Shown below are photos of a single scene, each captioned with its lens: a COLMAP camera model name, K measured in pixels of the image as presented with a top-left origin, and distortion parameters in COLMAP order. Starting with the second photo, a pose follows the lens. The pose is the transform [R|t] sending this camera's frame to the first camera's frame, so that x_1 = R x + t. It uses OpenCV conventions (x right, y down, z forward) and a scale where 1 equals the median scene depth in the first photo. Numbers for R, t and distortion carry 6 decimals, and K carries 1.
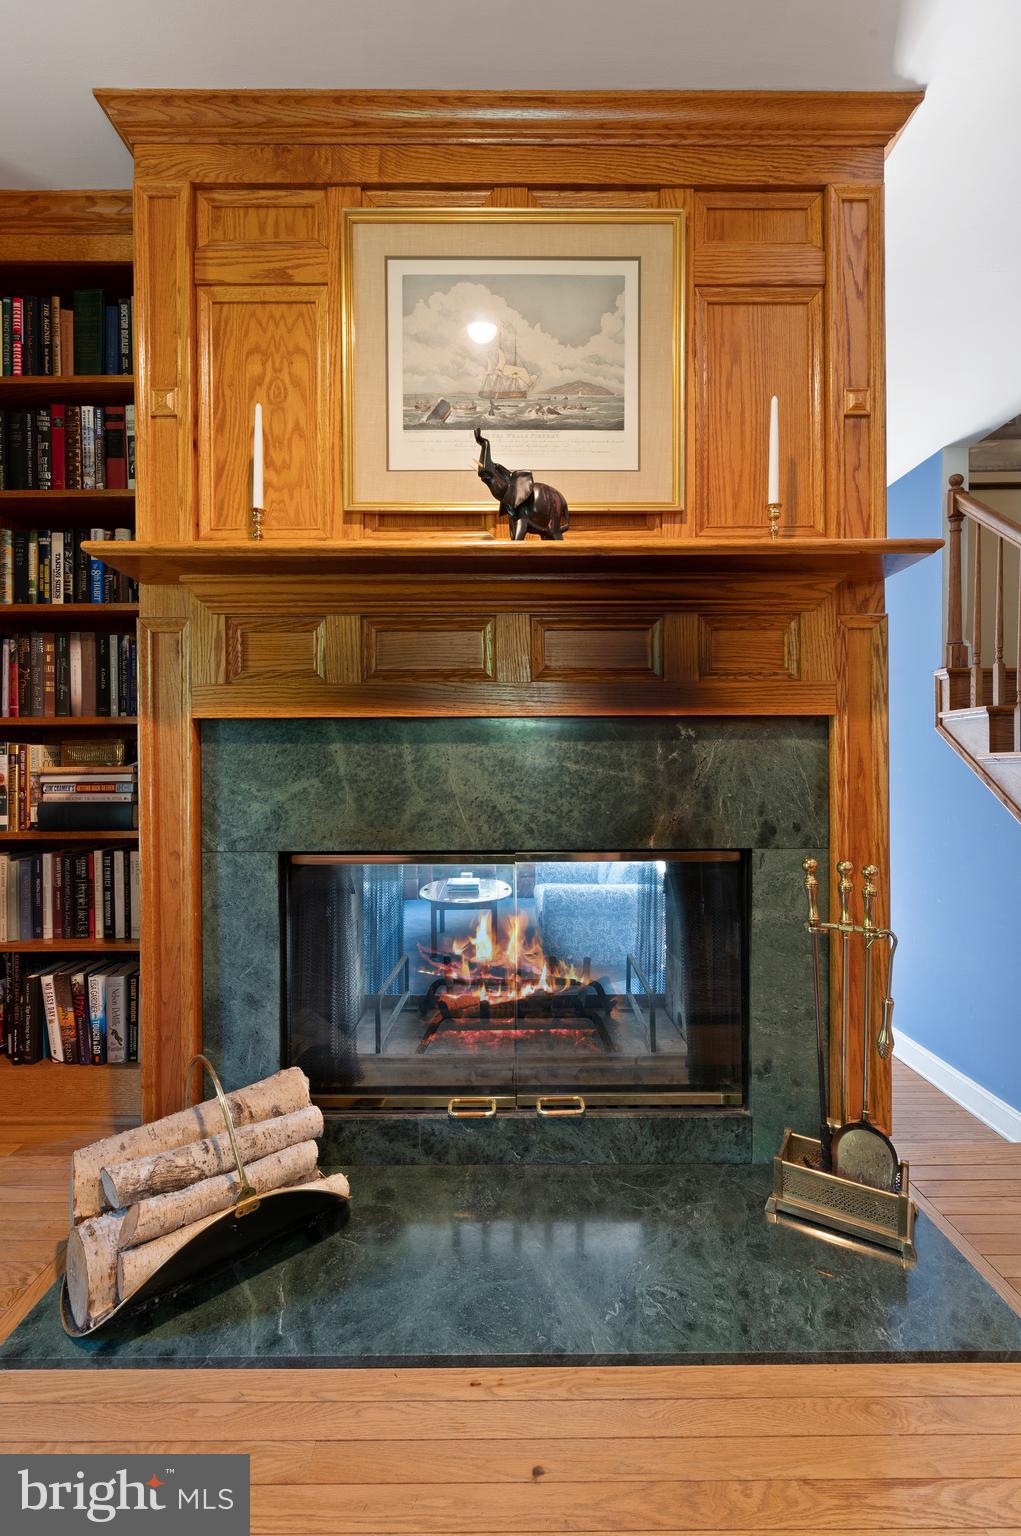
lens RADIAL K [[663.9, 0, 513.4], [0, 663.9, 763.4], [0, 0, 1]] dist [0.003205, -0.001838]
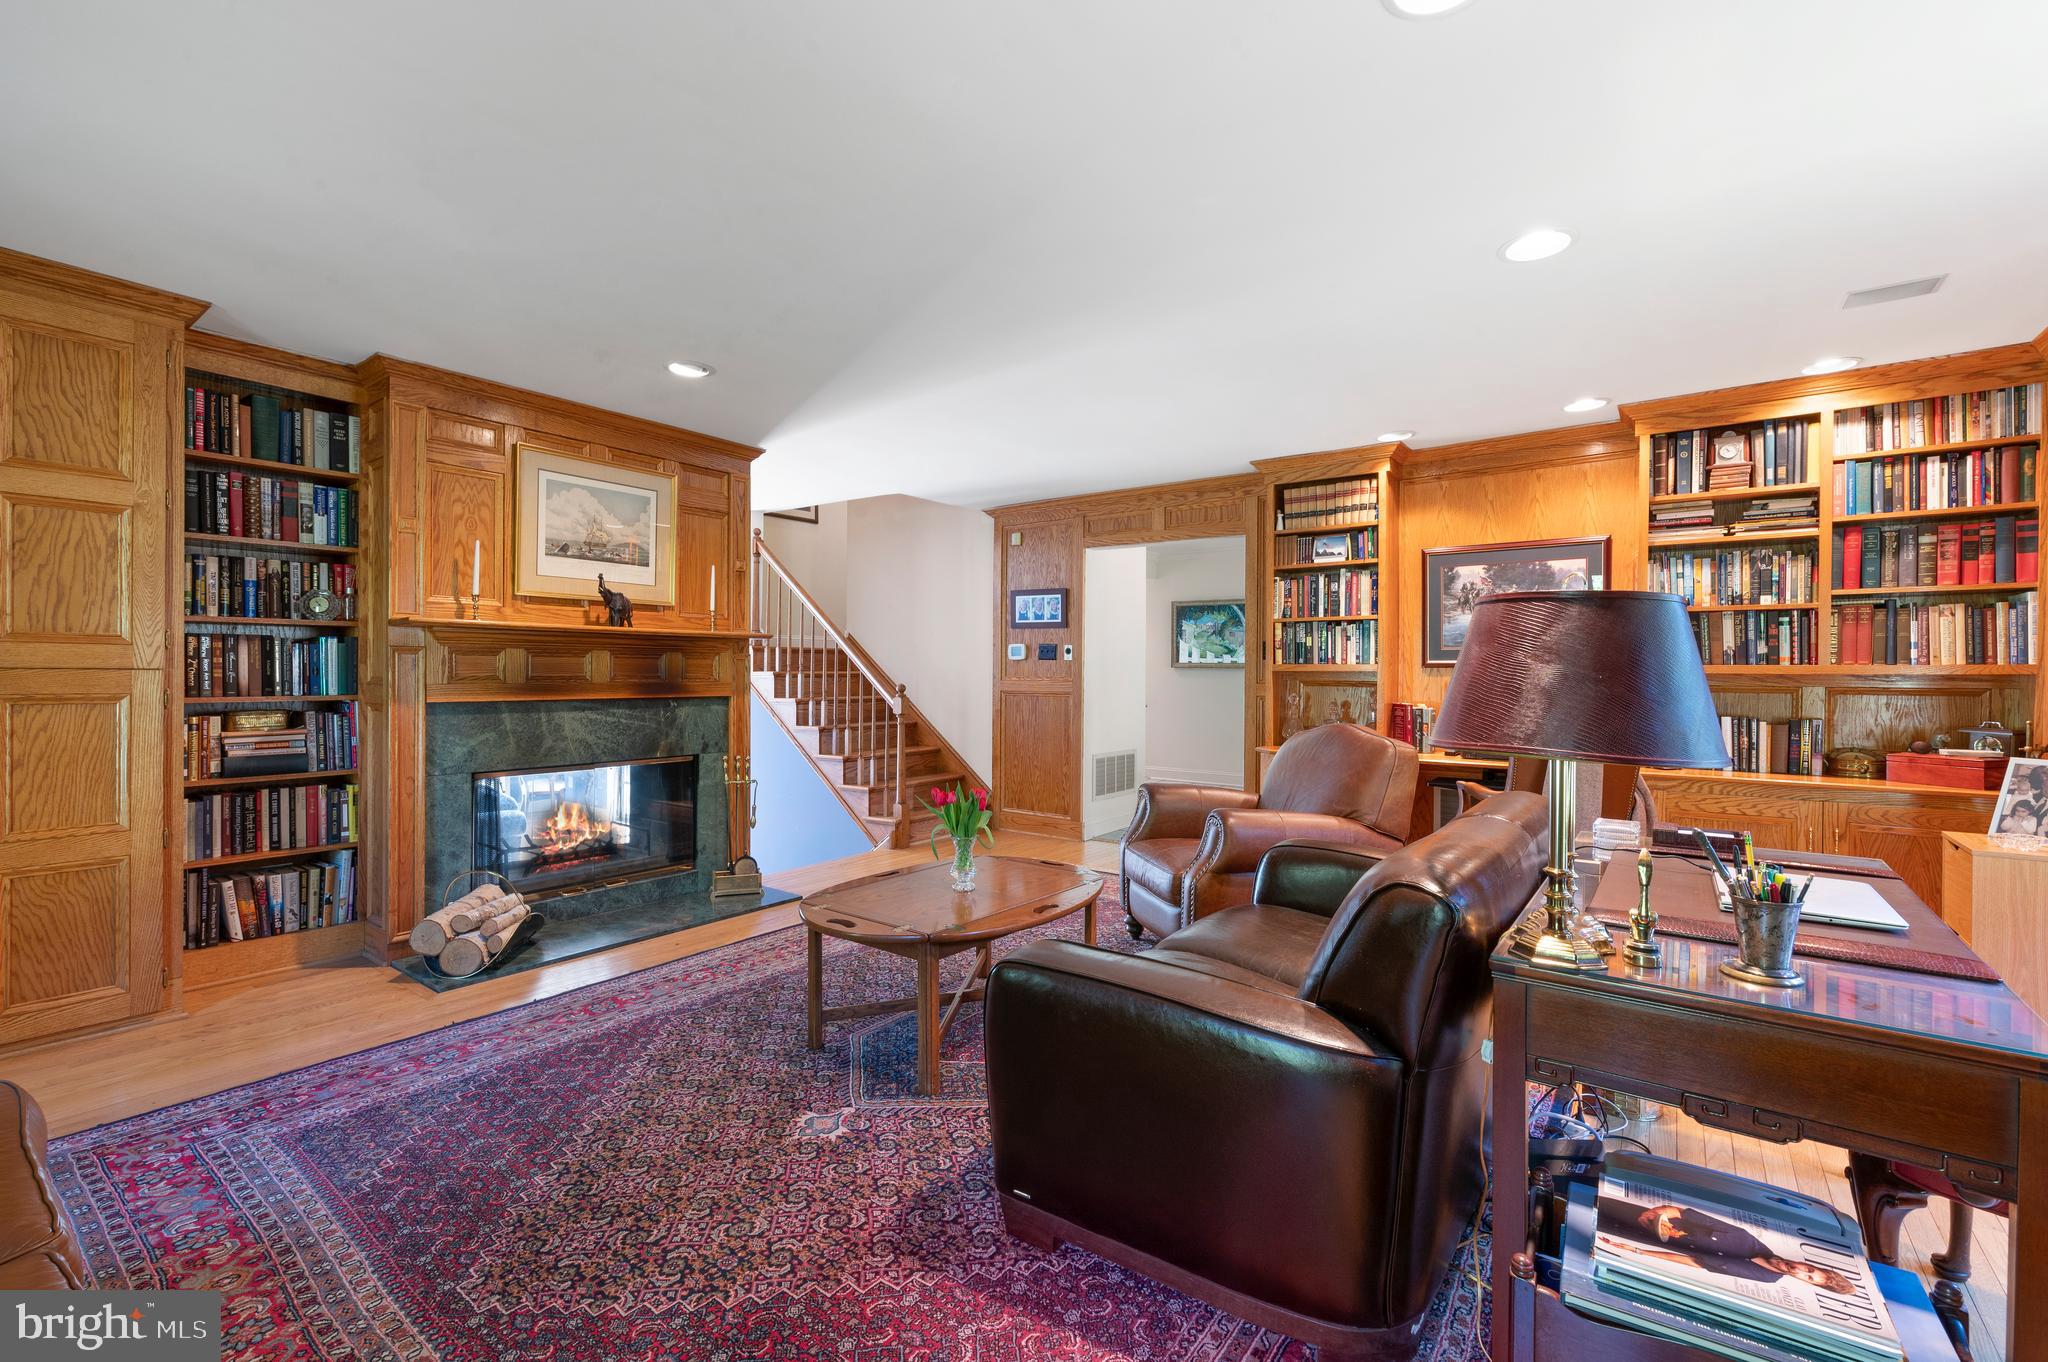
lens RADIAL K [[885.2, 0, 1029.5], [0, 885.2, 679.2], [0, 0, 1]] dist [0.003205, -0.001838]
pose [[0.593416, 0.002676, 0.804891, -1.423928], [-0.009769, 0.999945, 0.003878, -0.153296], [-0.804836, -0.010164, 0.593410, -1.727218]]
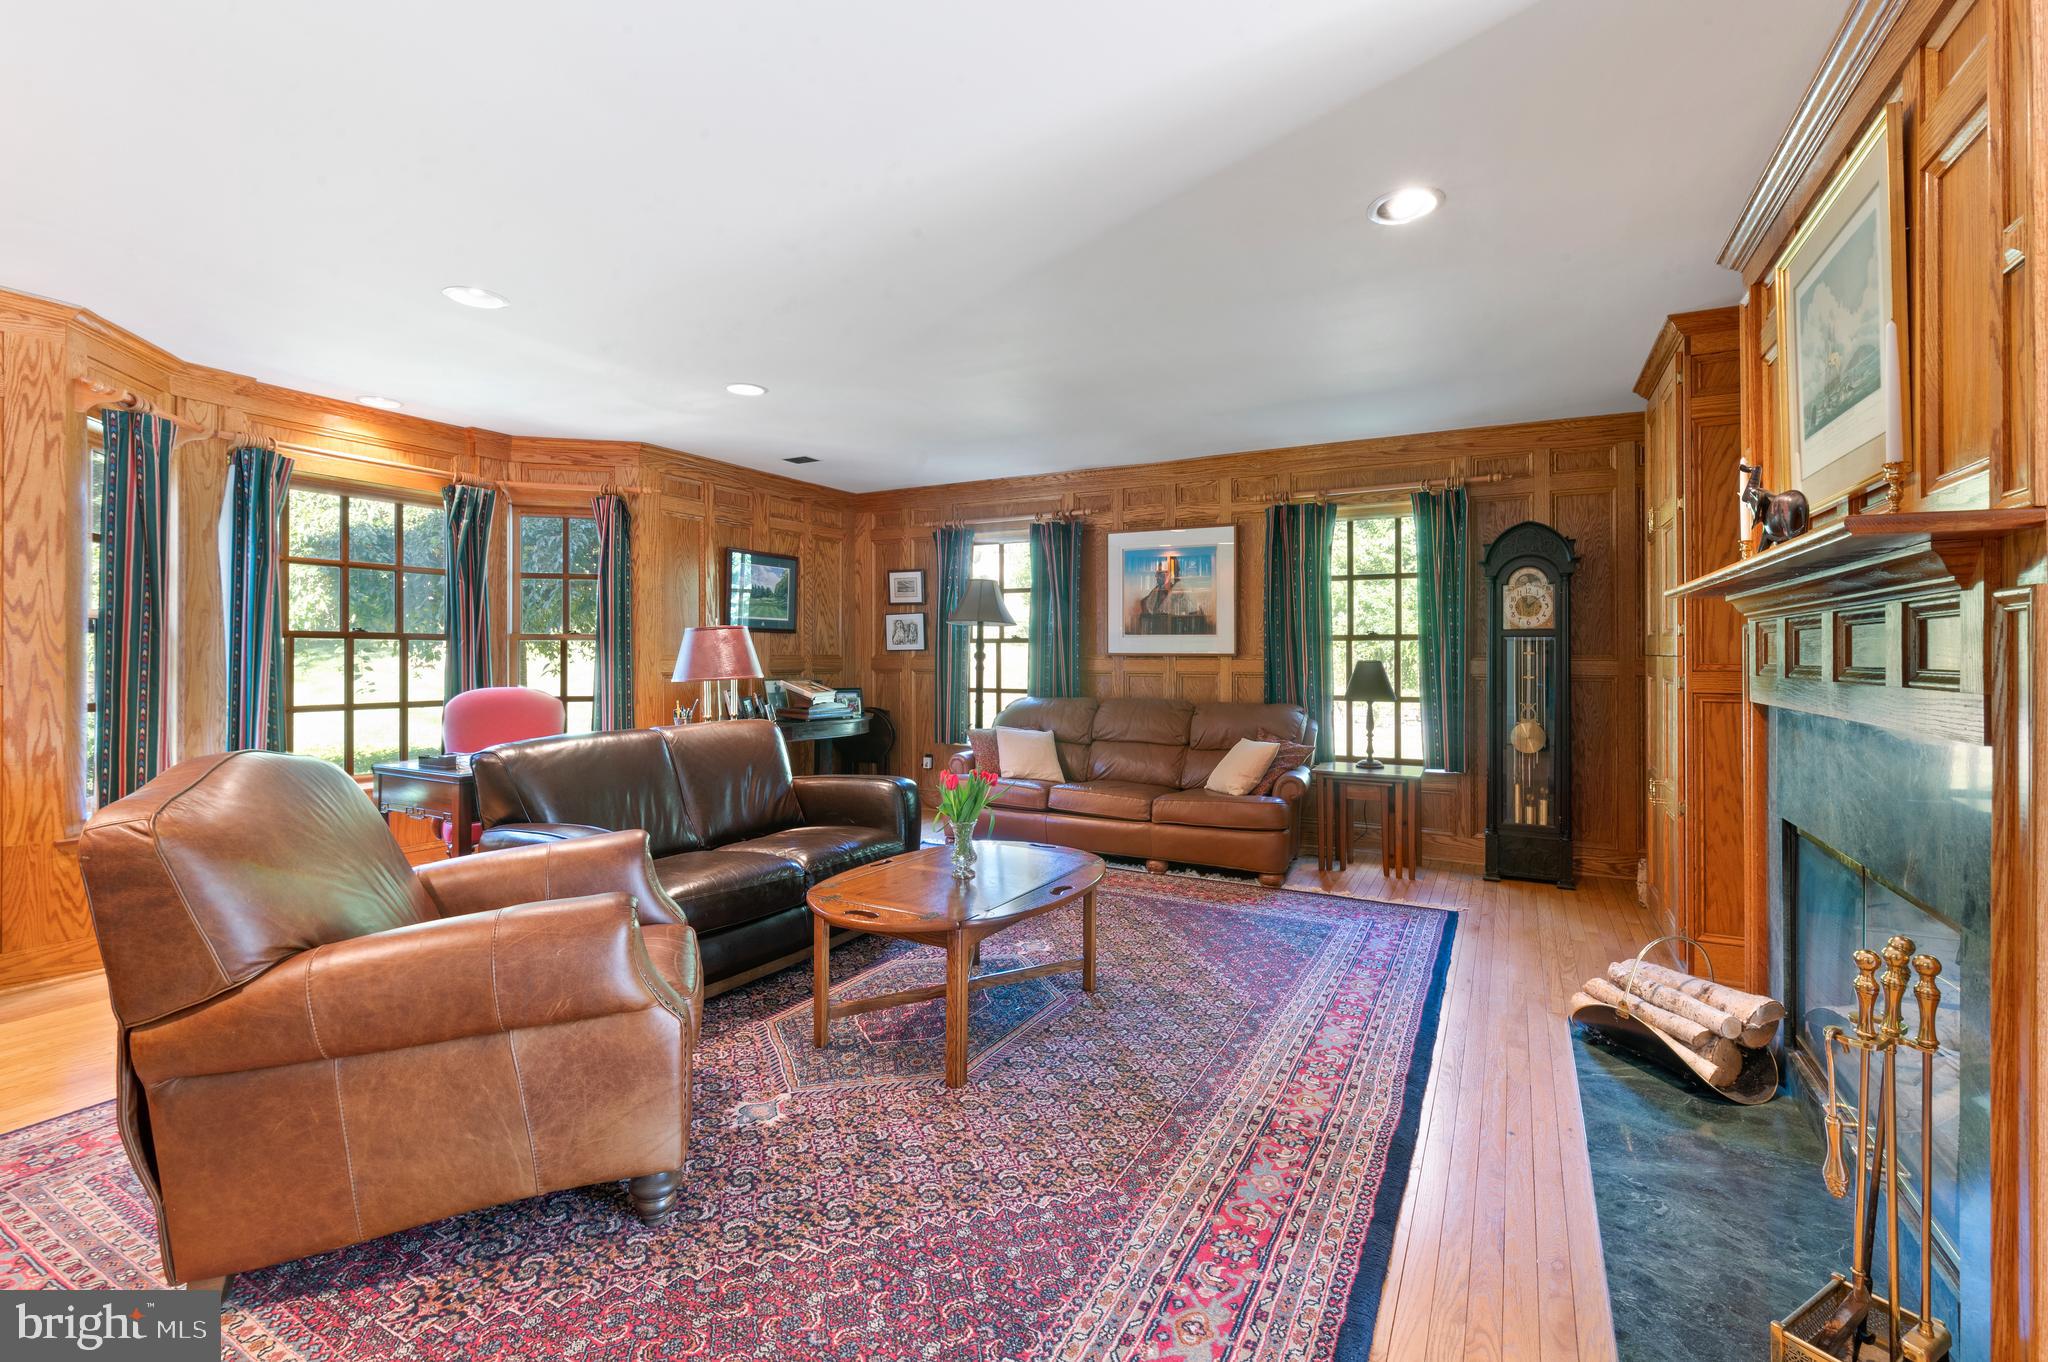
lens RADIAL K [[885.2, 0, 1026.6], [0, 885.2, 665.5], [0, 0, 1]] dist [0.003205, -0.001838]
pose [[-0.483409, 0.014993, -0.875266, 1.673609], [-0.000826, 0.999845, 0.017584, -0.163508], [0.875394, 0.009223, -0.483322, 0.590375]]
